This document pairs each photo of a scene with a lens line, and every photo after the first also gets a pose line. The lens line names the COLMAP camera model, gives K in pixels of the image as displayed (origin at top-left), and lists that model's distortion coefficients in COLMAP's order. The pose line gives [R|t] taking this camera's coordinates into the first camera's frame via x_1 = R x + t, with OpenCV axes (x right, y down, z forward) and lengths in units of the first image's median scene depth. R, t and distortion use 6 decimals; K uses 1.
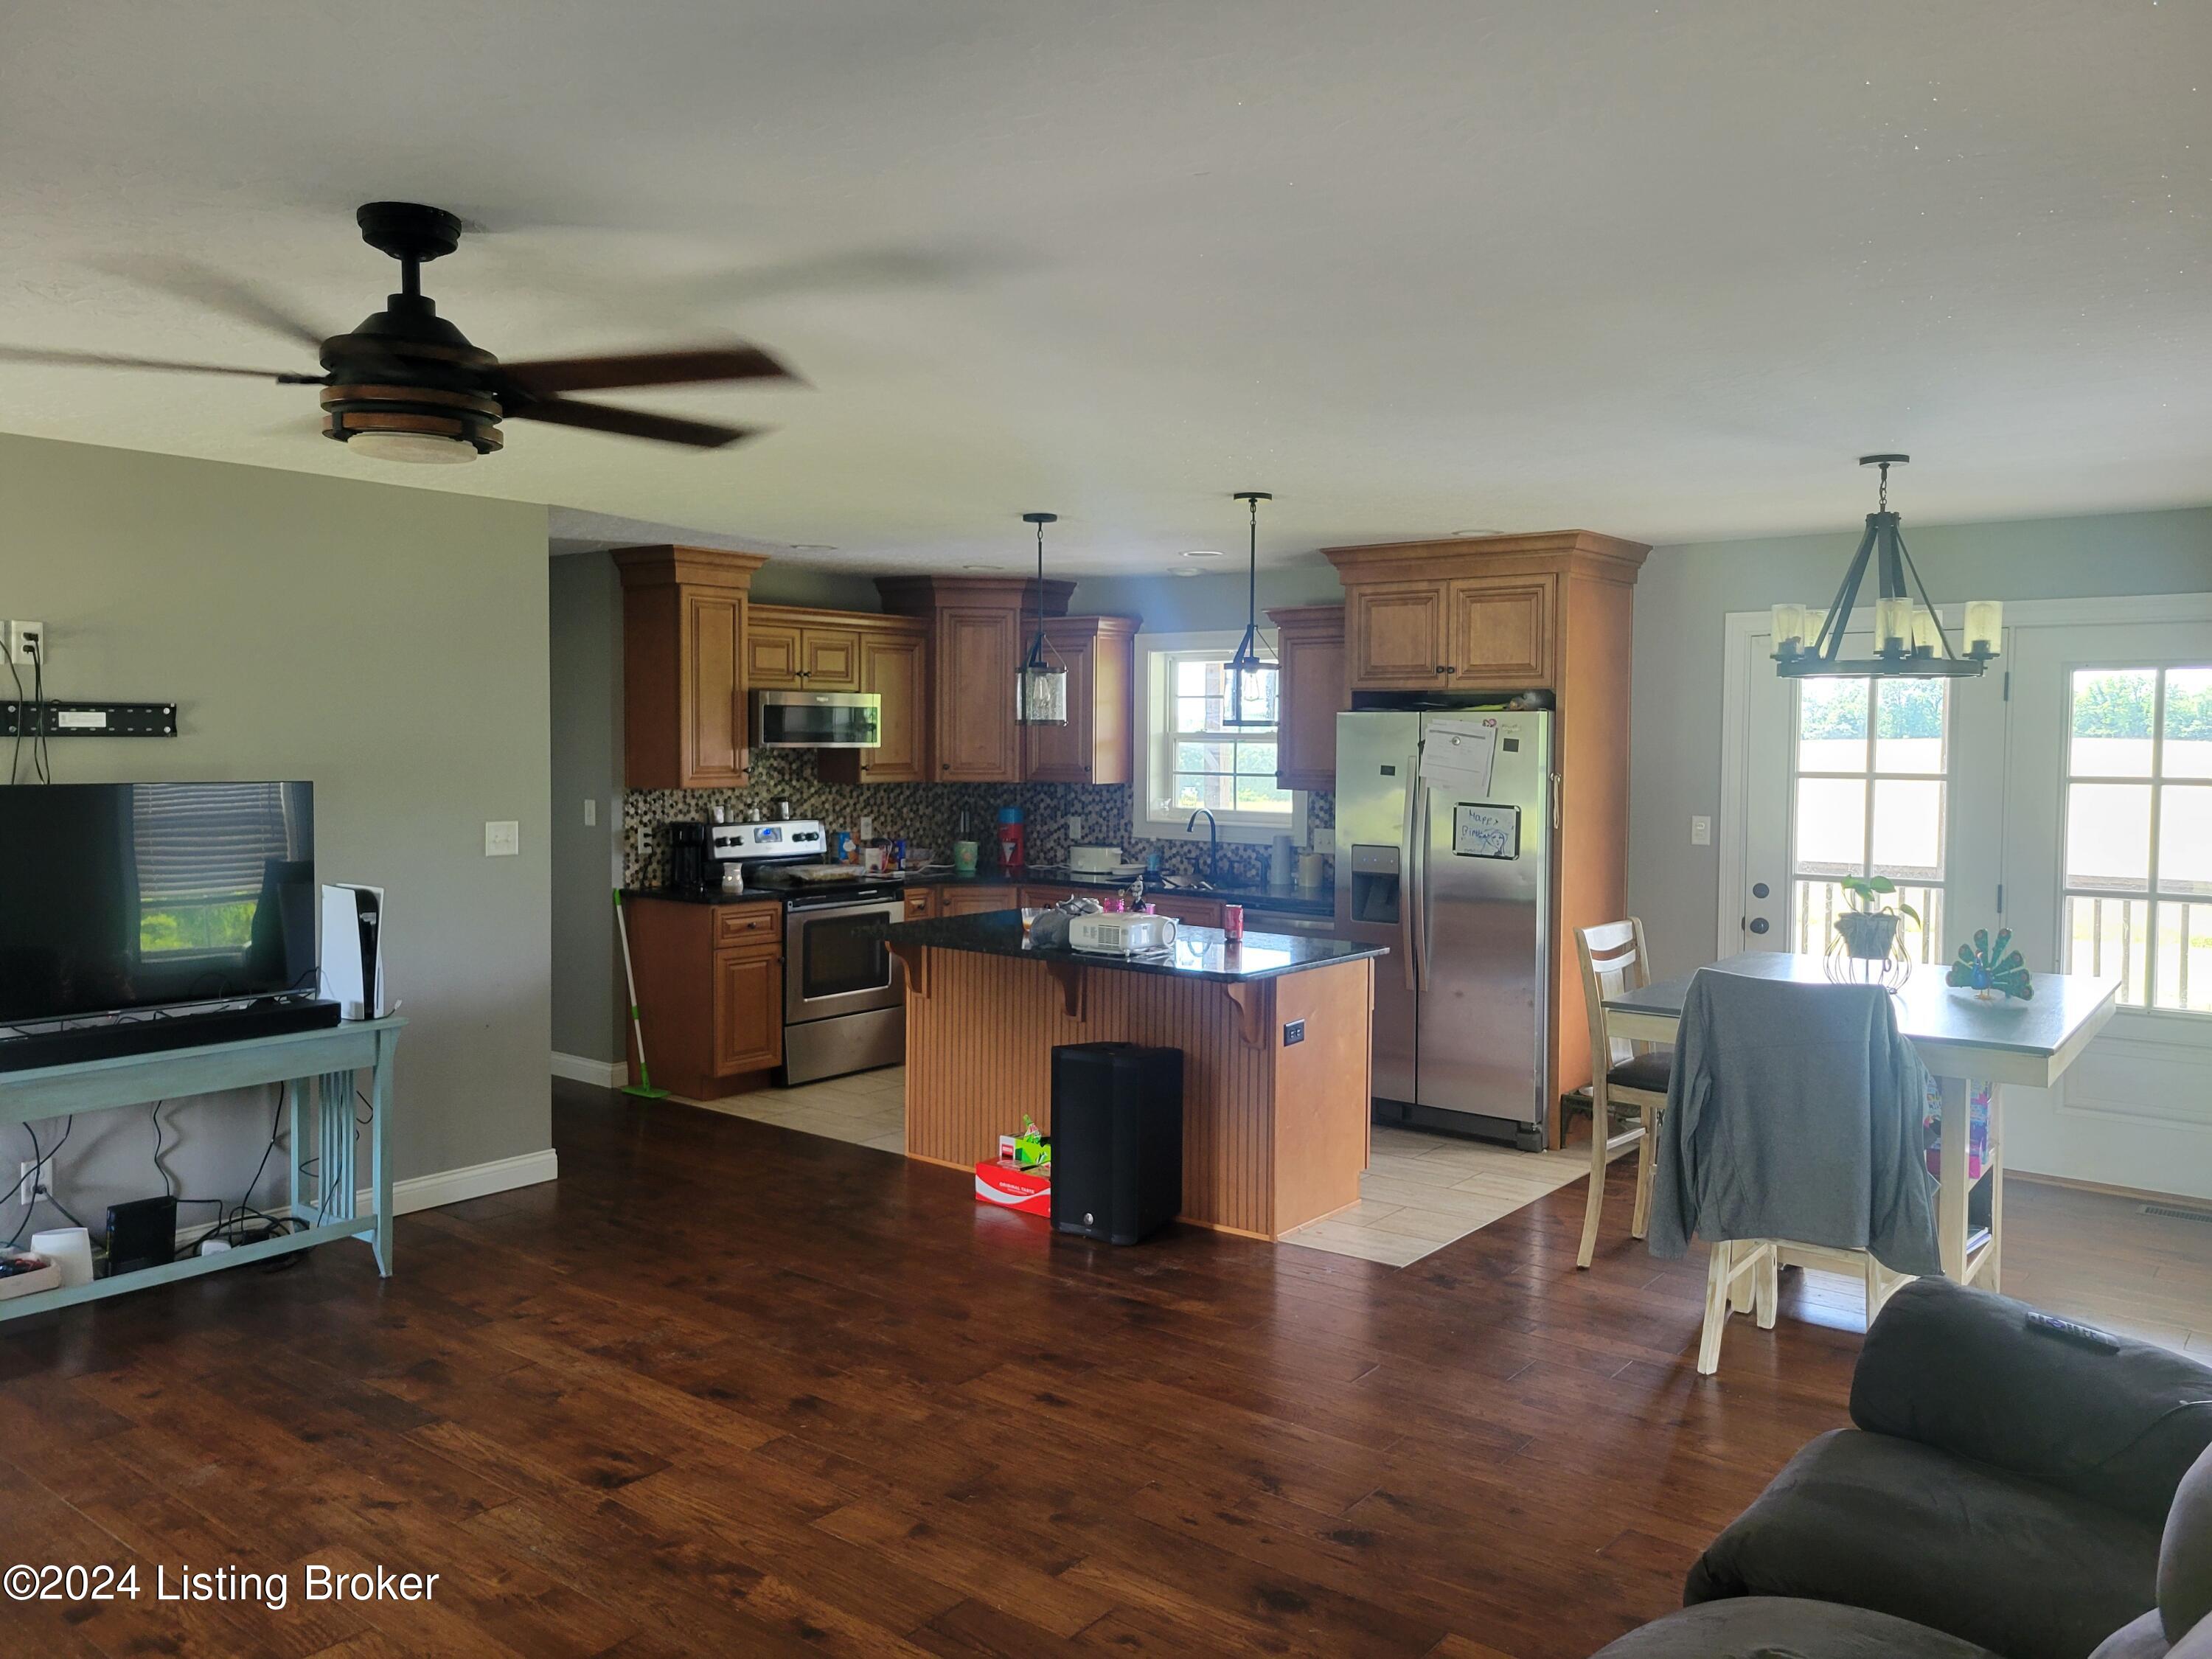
lens RADIAL K [[1677.0, 0, 1052.3], [0, 1677.0, 807.8], [0, 0, 1]] dist [0.063193, -0.000880]
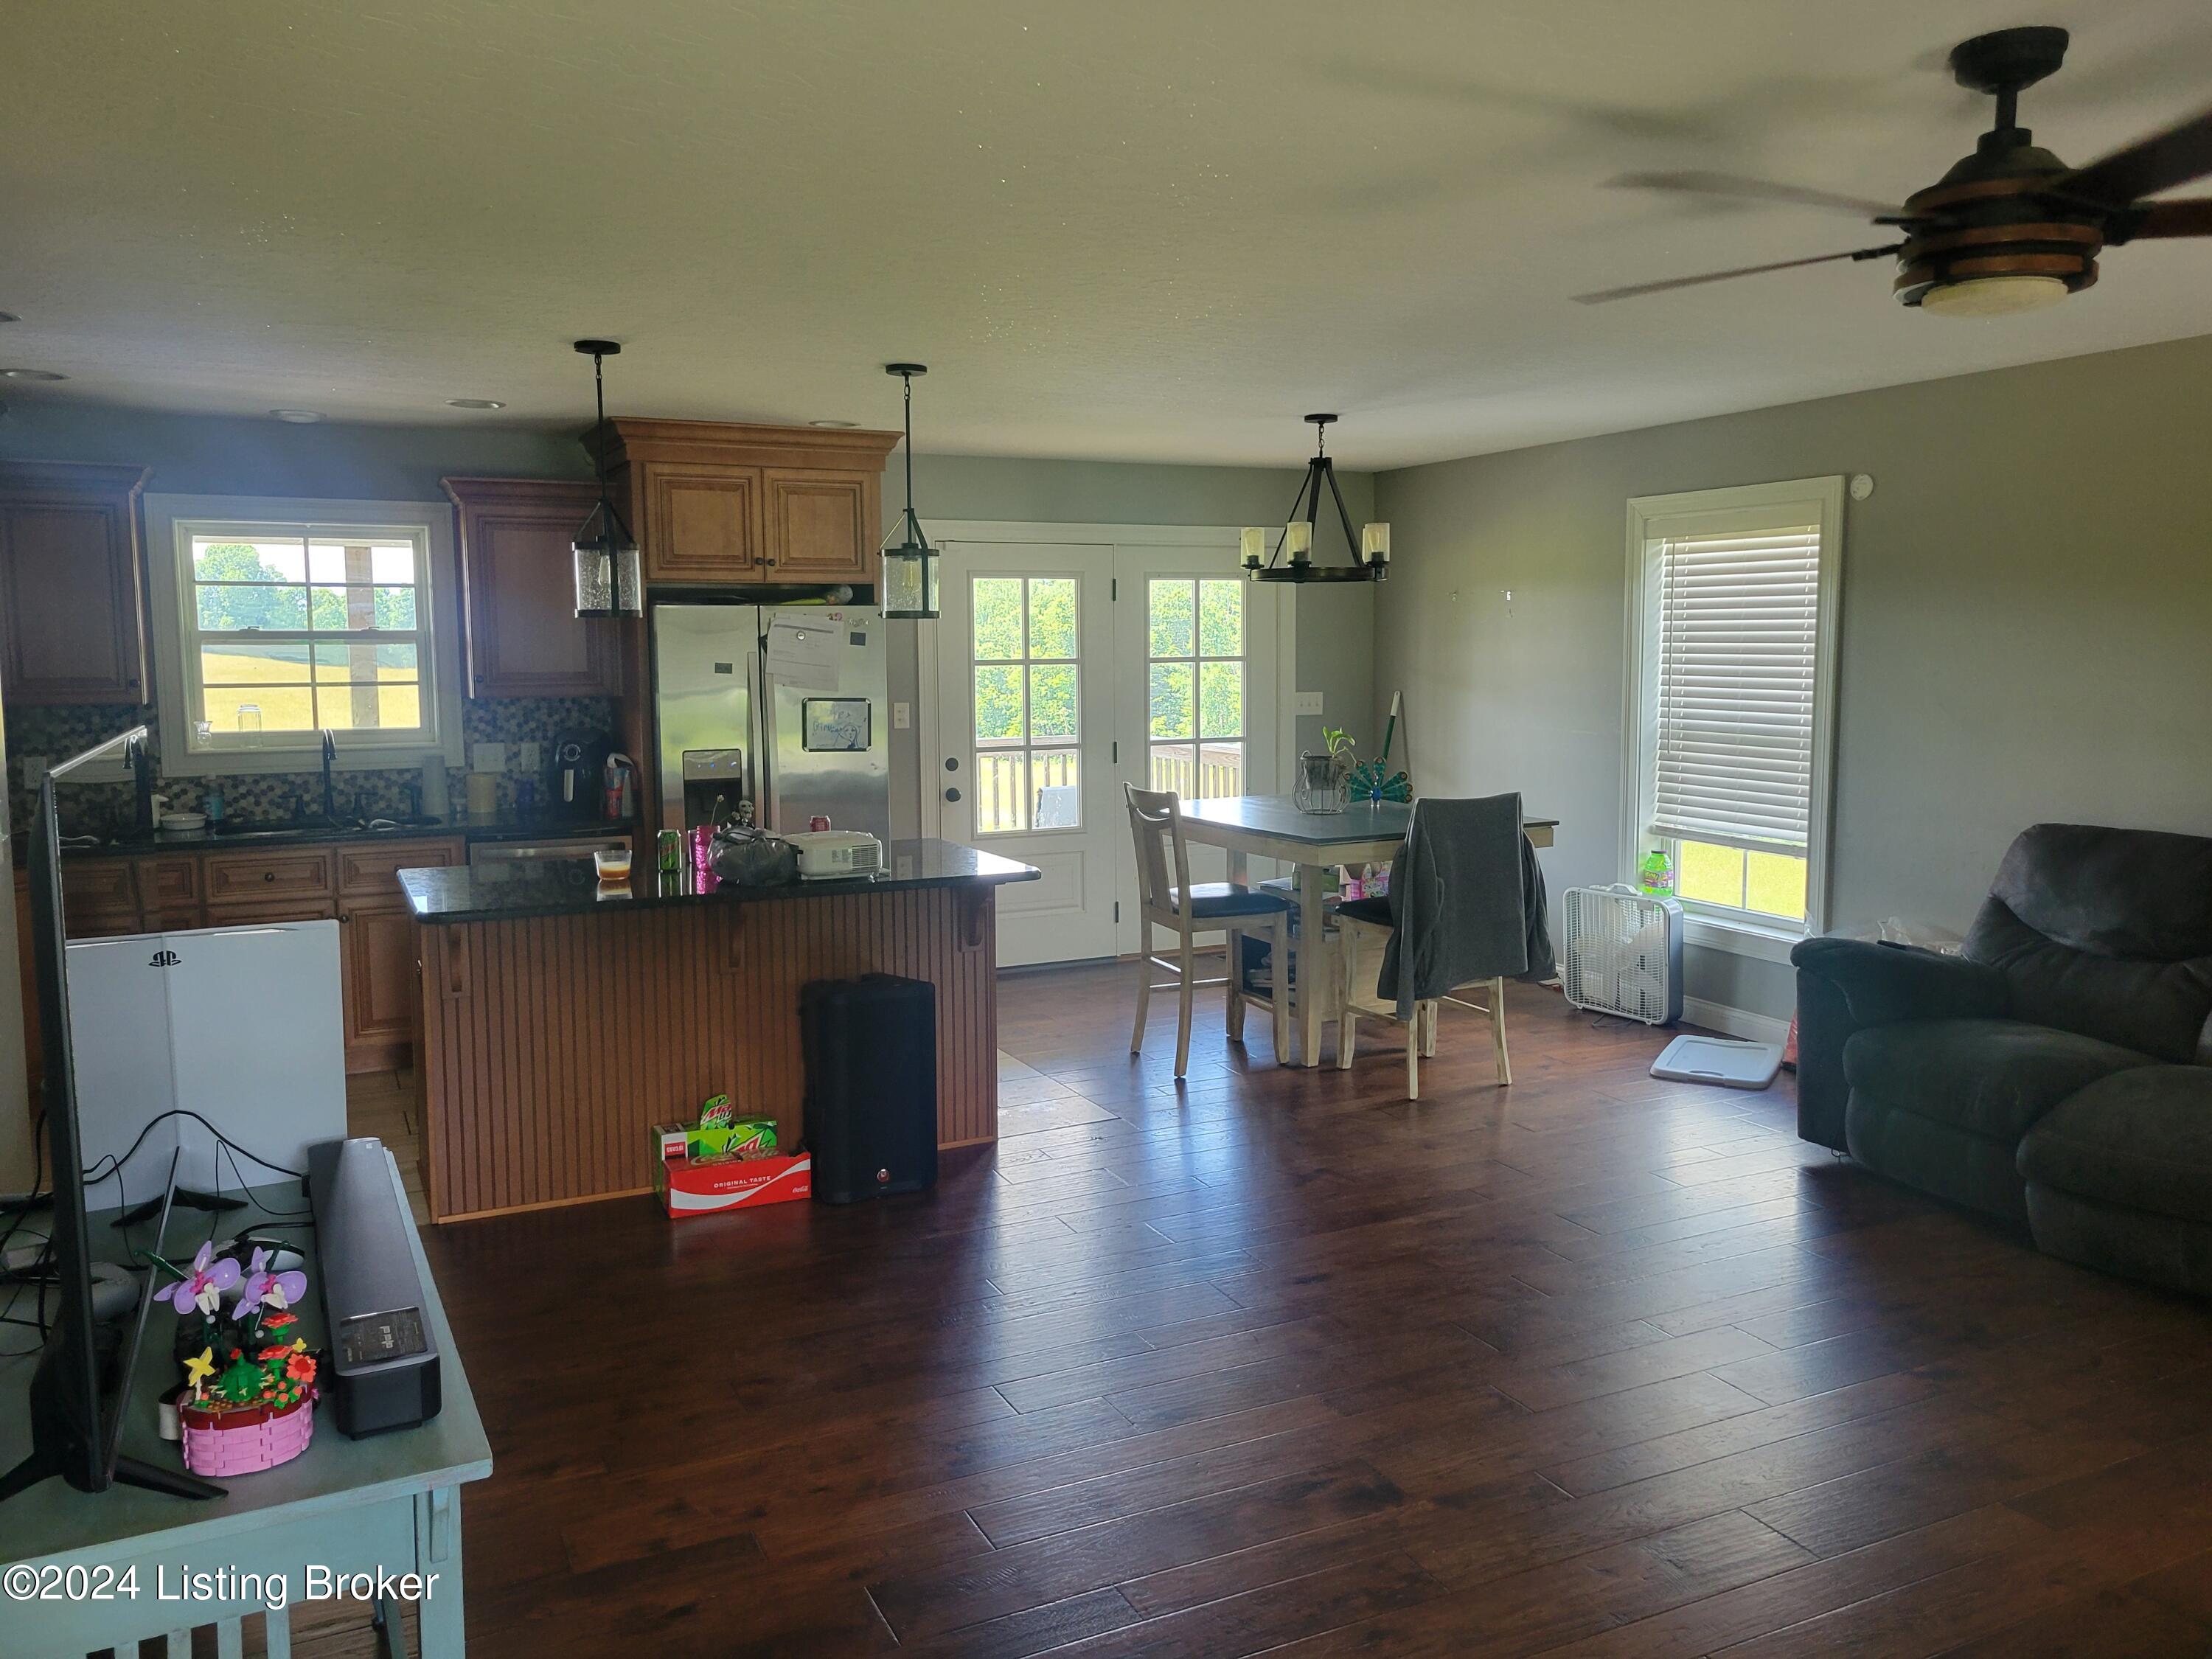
lens RADIAL K [[1695.8, 0, 1063.5], [0, 1695.8, 819.2], [0, 0, 1]] dist [0.041661, -0.009633]
pose [[0.420946, -0.103236, 0.901192, -0.634773], [0.051538, 0.994620, 0.089865, -0.015120], [-0.905621, 0.008617, 0.424001, 0.467488]]
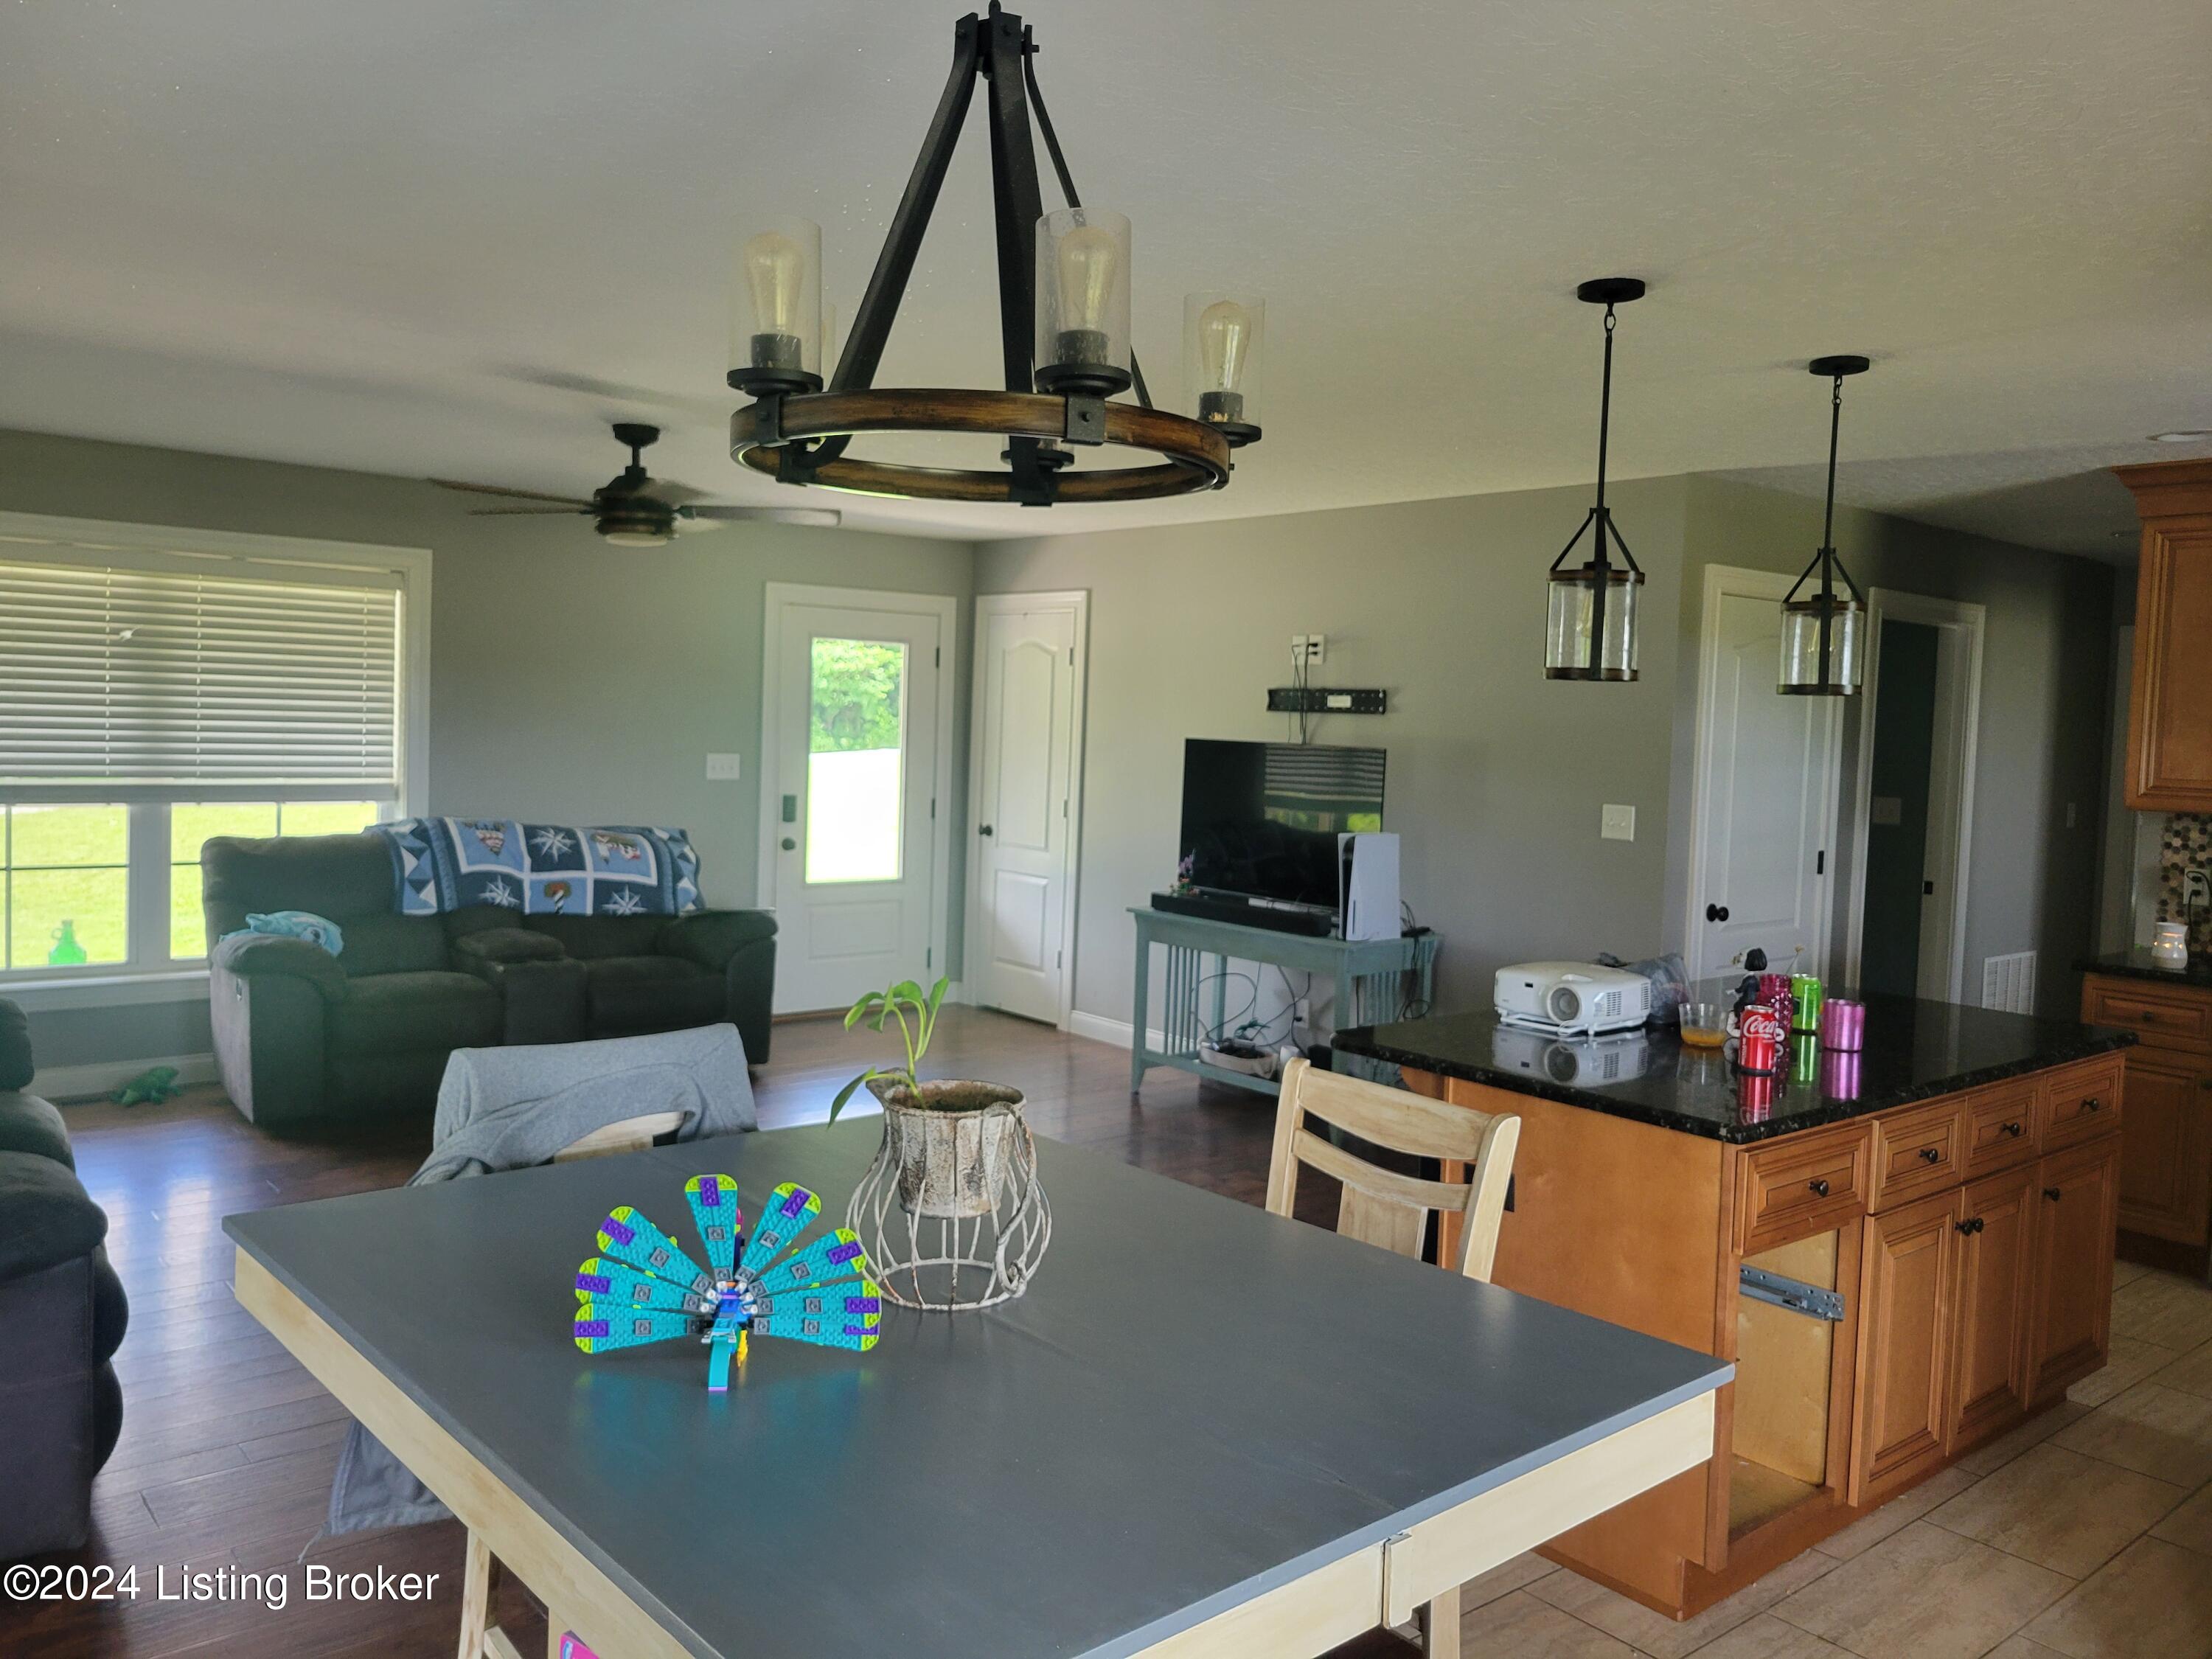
lens RADIAL K [[1695.8, 0, 1063.5], [0, 1695.8, 819.2], [0, 0, 1]] dist [0.041661, -0.009633]
pose [[-0.176201, 0.043565, -0.983390, 0.682443], [-0.082825, 0.994821, 0.058912, -0.014619], [0.980863, 0.091829, -0.171681, 0.815464]]
